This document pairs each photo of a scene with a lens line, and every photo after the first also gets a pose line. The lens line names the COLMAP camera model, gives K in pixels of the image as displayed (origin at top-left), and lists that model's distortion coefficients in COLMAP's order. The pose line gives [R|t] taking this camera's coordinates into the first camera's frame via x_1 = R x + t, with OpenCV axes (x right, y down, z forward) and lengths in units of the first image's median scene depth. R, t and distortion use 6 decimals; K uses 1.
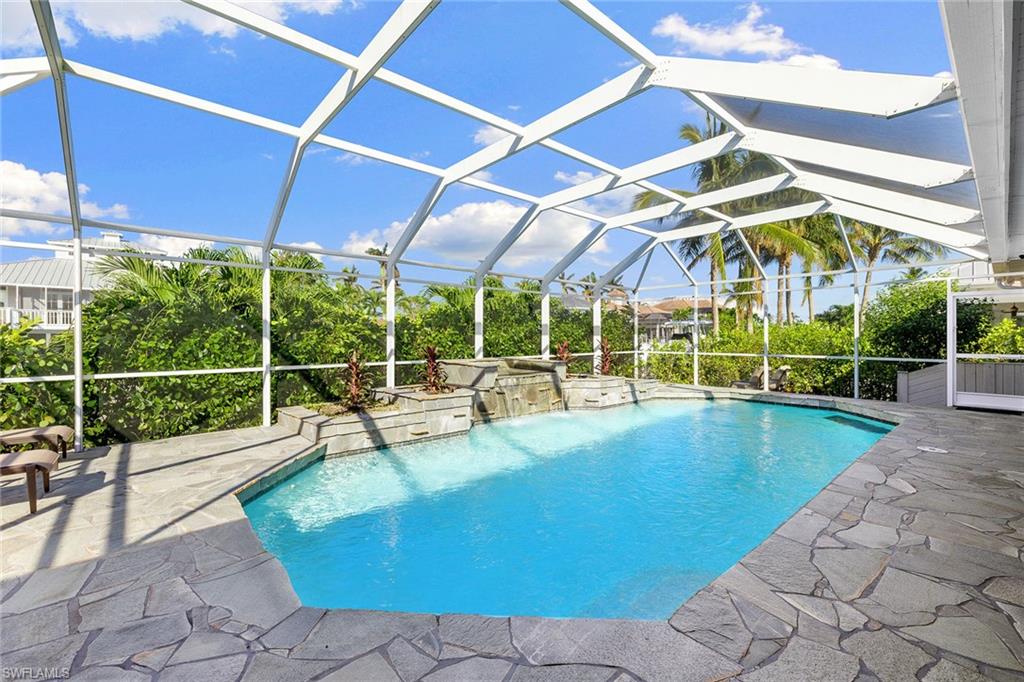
lens RADIAL K [[431.1, 0, 505.6], [0, 431.1, 337.7], [0, 0, 1]] dist [-0.001395, 0.000141]
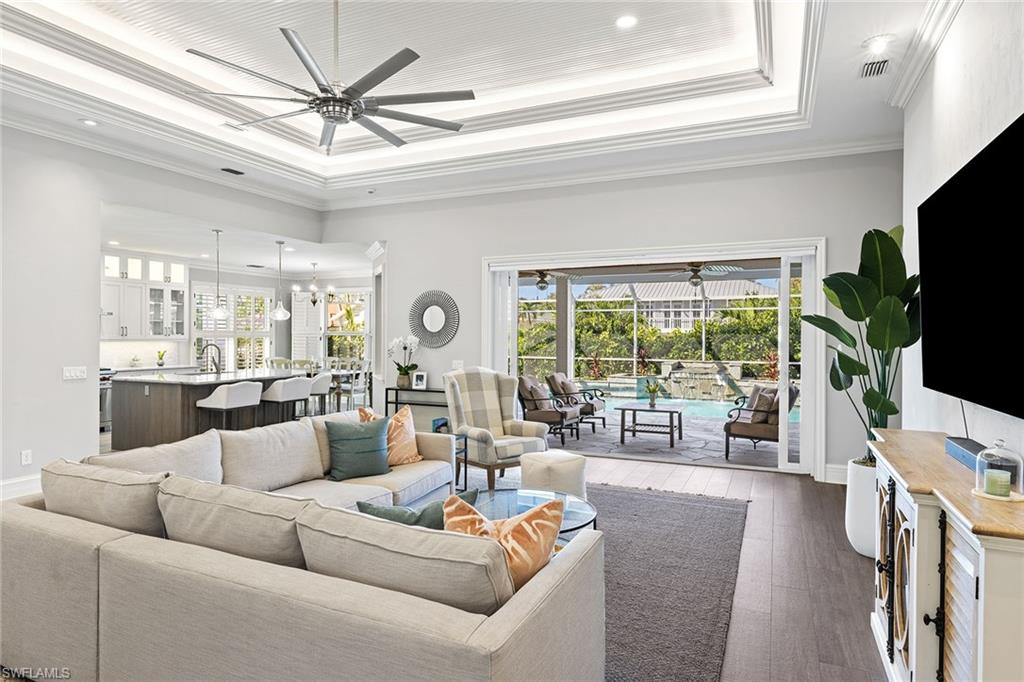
lens RADIAL K [[590.6, 0, 502.5], [0, 590.6, 330.9], [0, 0, 1]] dist [0.002975, -0.001027]
pose [[0.404789, -0.002833, -0.914406, 2.242466], [-0.009786, 0.999925, -0.007430, -0.043646], [0.914358, 0.011956, 0.404731, -0.580297]]
